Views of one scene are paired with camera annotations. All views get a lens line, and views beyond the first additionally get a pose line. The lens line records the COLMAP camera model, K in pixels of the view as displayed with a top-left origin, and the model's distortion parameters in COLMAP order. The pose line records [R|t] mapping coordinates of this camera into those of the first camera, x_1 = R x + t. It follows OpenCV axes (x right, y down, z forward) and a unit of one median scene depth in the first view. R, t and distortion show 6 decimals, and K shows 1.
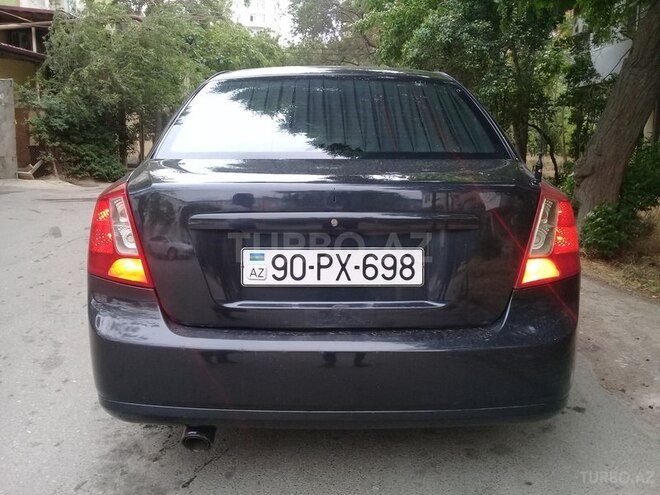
lens RADIAL K [[605.8, 0, 329.4], [0, 605.8, 246.4], [0, 0, 1]] dist [0.015952, 0.000000]
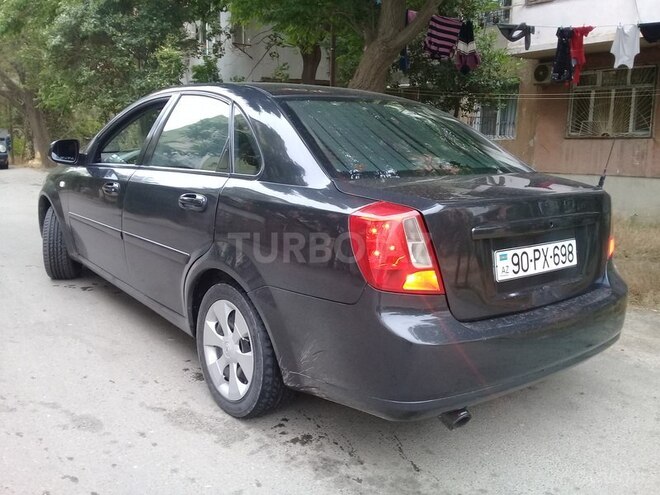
lens RADIAL K [[605.8, 0, 329.7], [0, 605.8, 247.7], [0, 0, 1]] dist [0.015952, 0.000000]
pose [[0.783759, -0.097880, 0.613304, -1.158583], [0.089802, 0.994986, 0.044034, -0.088782], [-0.614538, 0.020564, 0.788619, 0.239400]]
